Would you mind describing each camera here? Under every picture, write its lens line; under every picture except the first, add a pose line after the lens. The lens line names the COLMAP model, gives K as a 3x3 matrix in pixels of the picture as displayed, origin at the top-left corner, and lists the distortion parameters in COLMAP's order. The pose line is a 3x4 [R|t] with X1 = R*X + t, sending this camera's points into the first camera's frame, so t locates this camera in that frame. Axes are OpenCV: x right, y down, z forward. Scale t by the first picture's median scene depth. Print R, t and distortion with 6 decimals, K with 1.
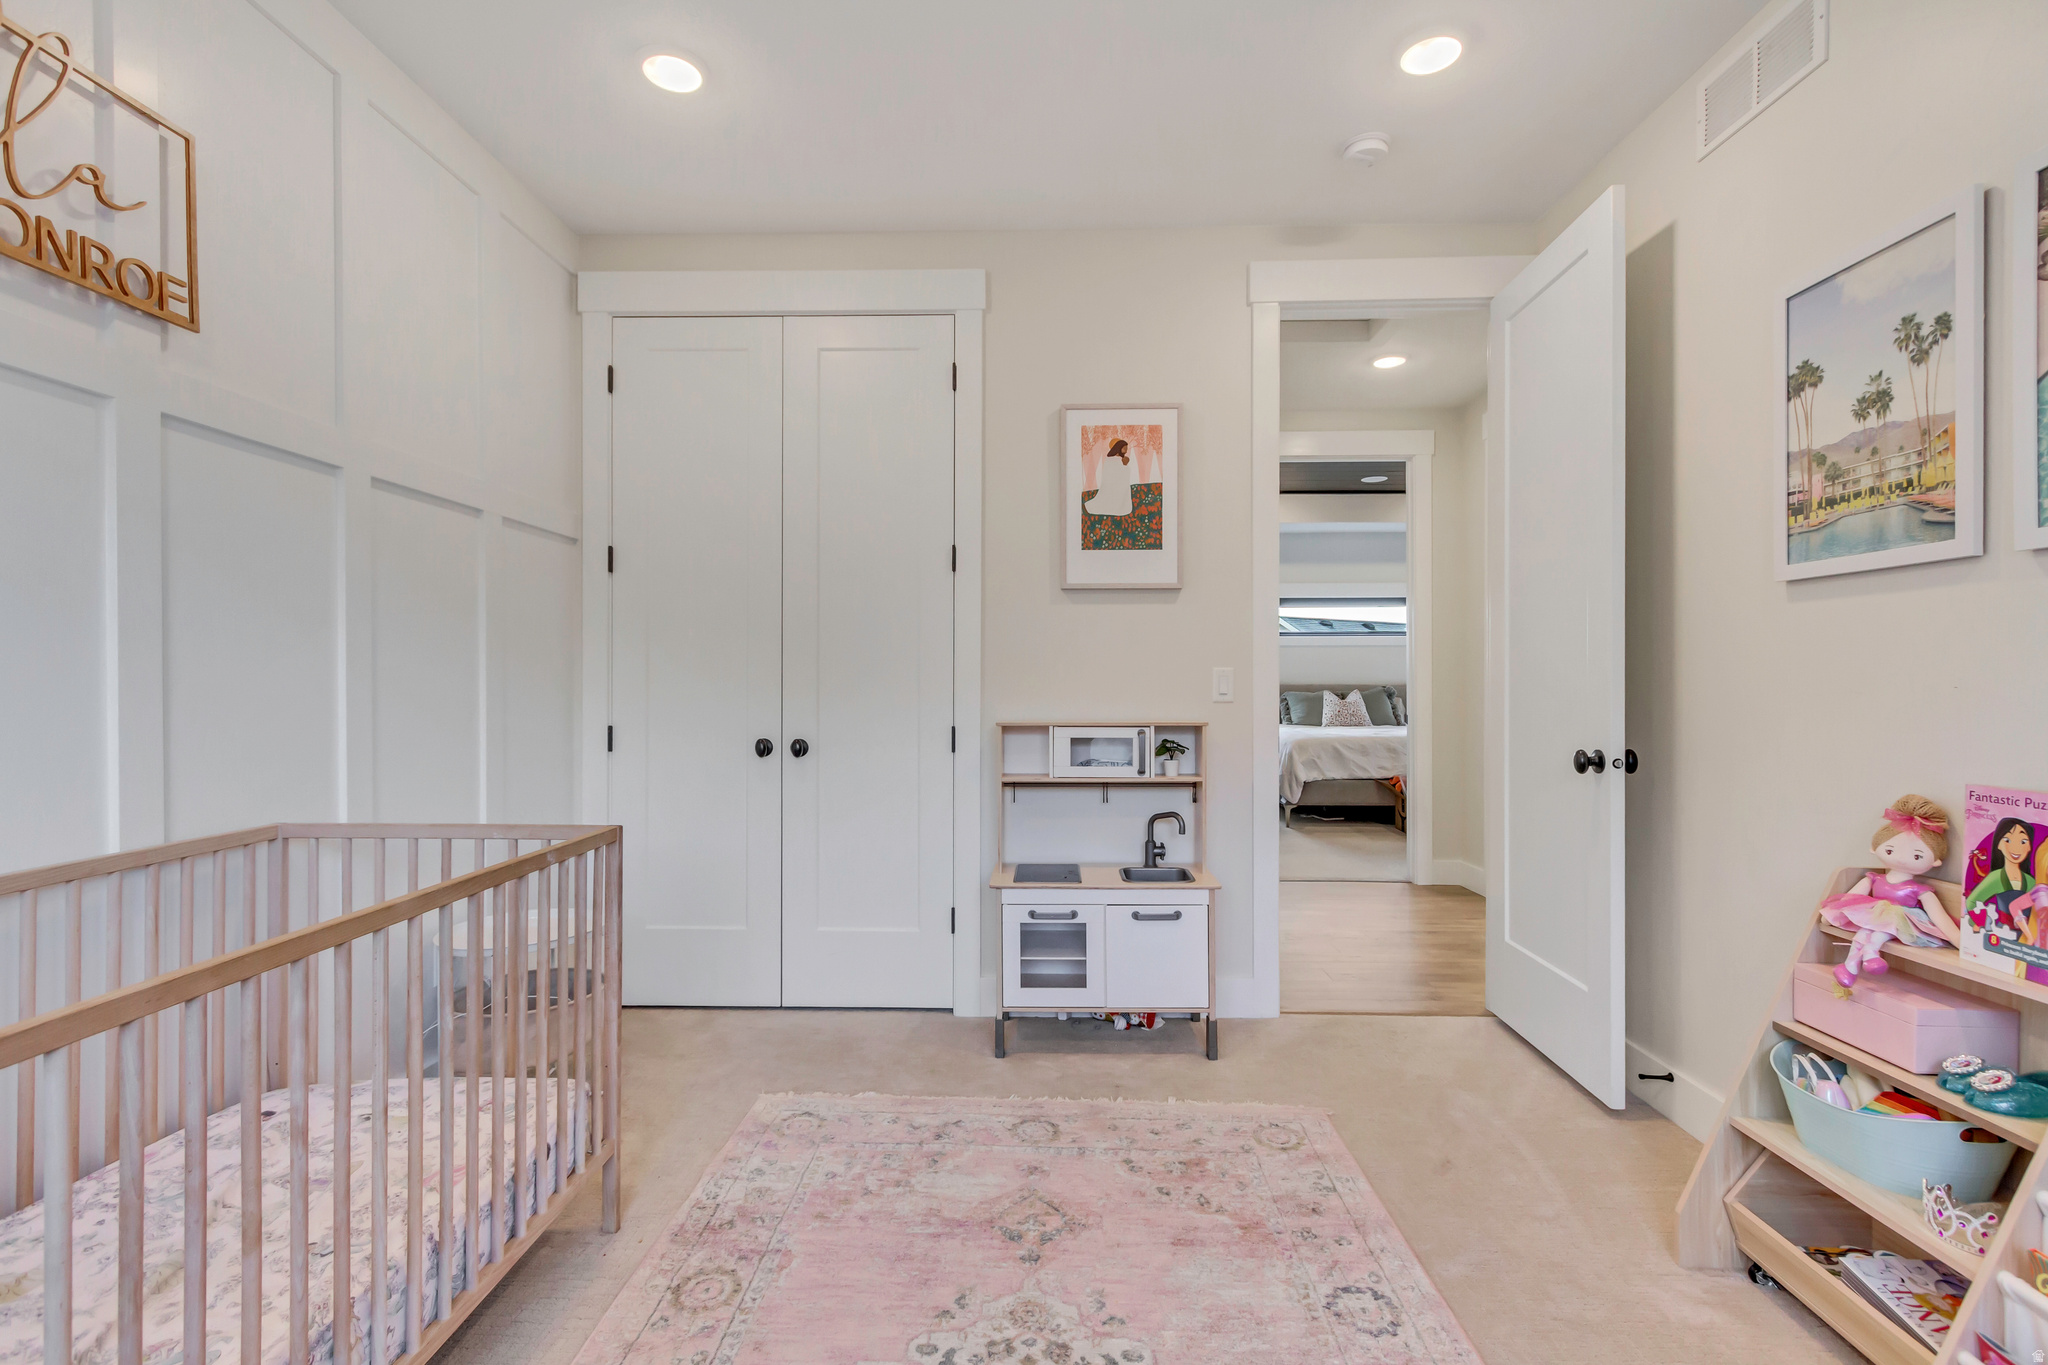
lens RADIAL K [[944.1, 0, 1012.3], [0, 944.1, 677.4], [0, 0, 1]] dist [0.011683, -0.002778]
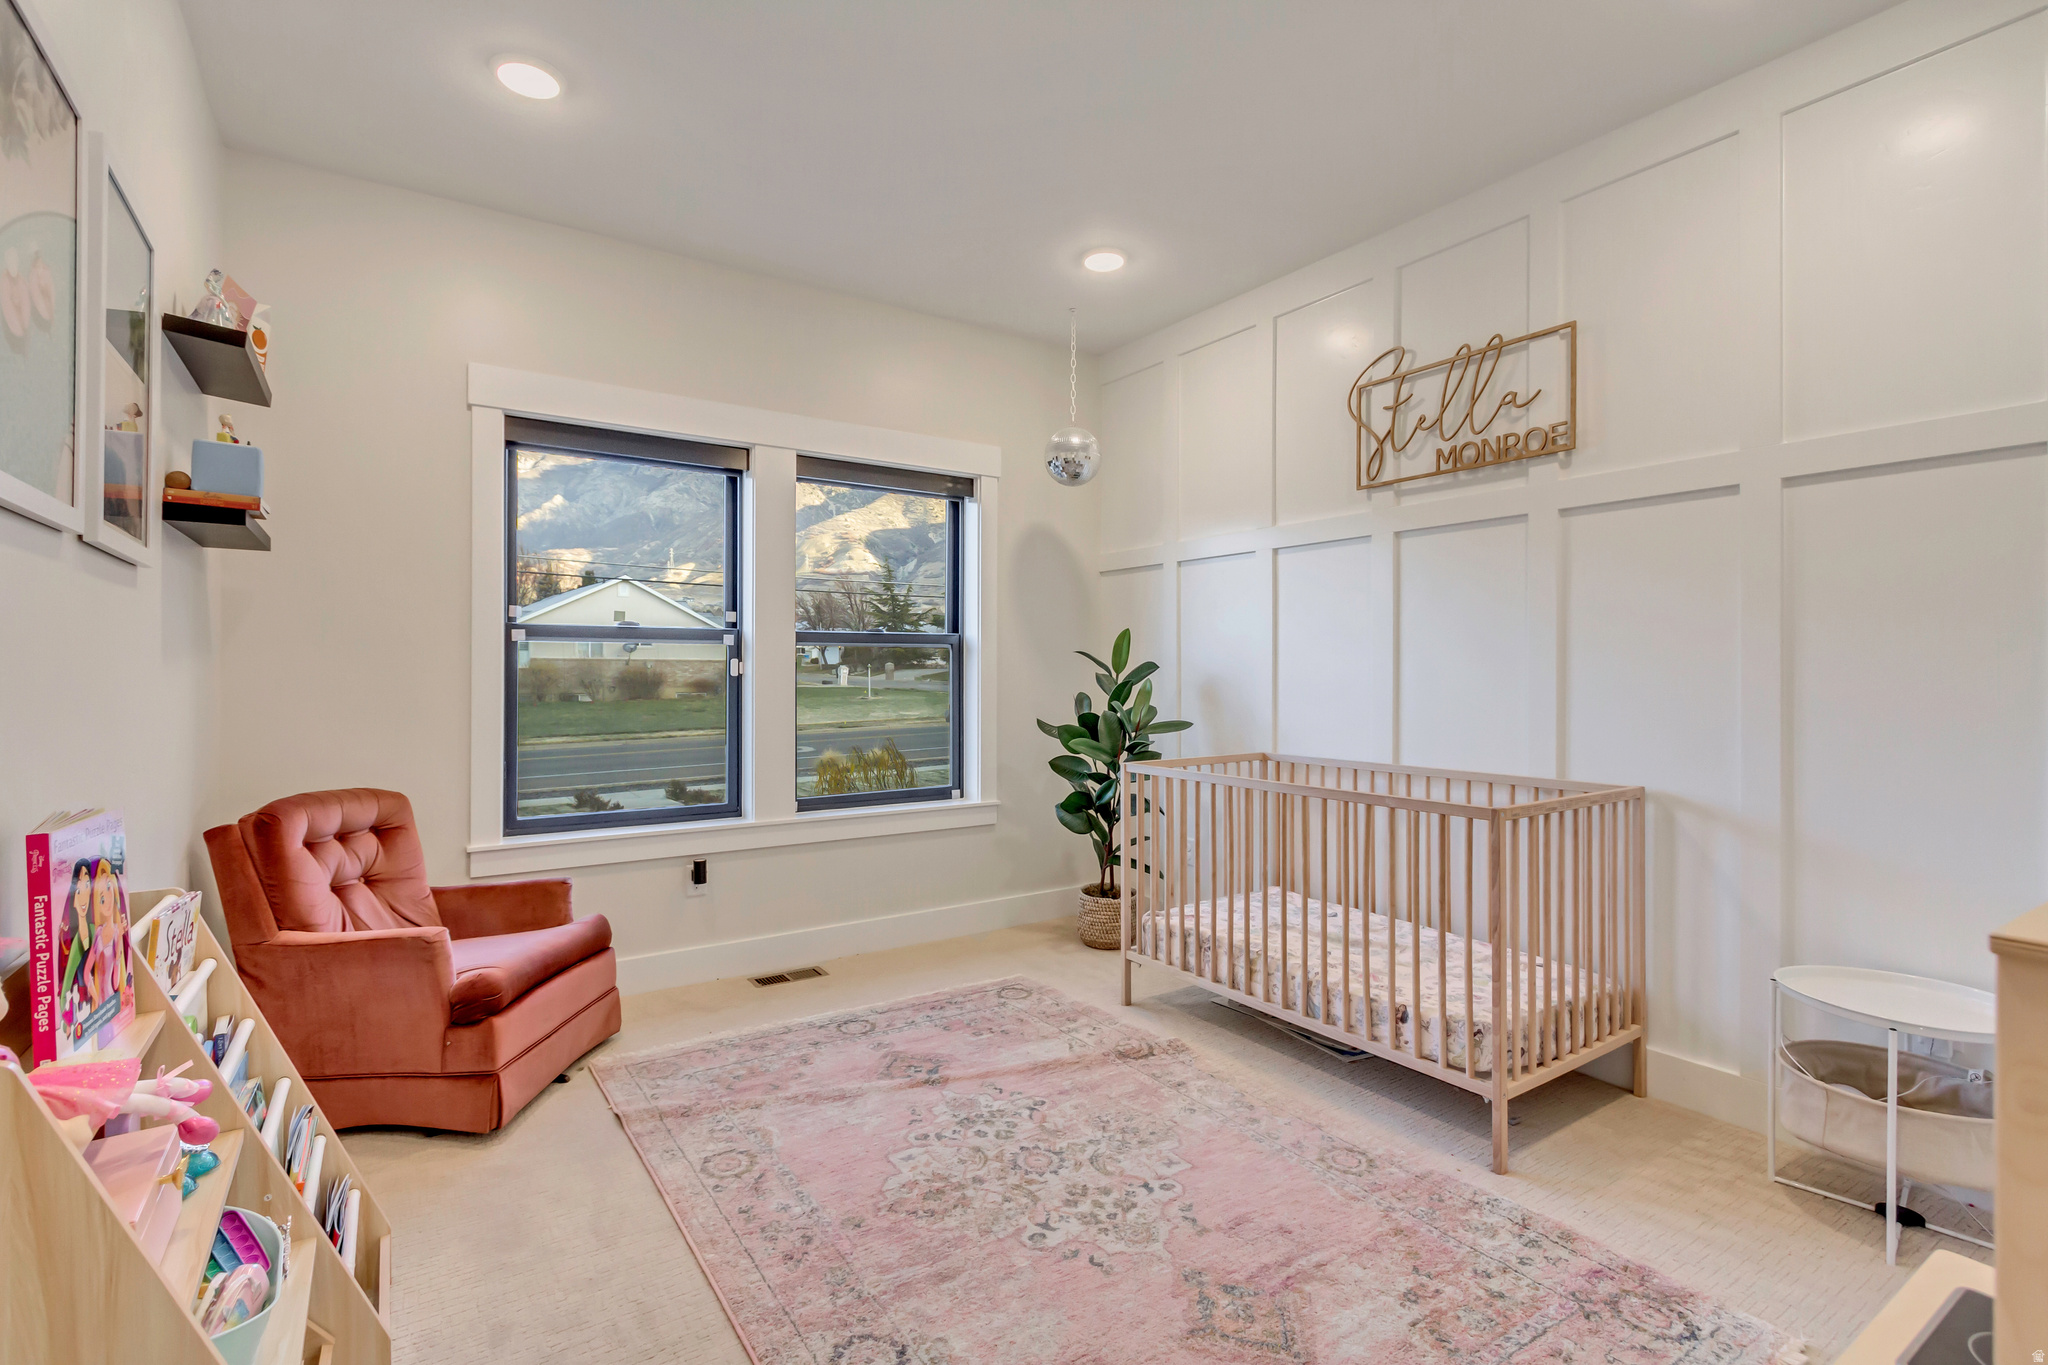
lens RADIAL K [[944.1, 0, 1017.0], [0, 944.1, 675.5], [0, 0, 1]] dist [0.011683, -0.002778]
pose [[-0.820065, -0.000237, -0.572270, 0.389706], [-0.000398, 1.000000, 0.000156, -0.000344], [0.572270, 0.000356, -0.820065, 0.917916]]
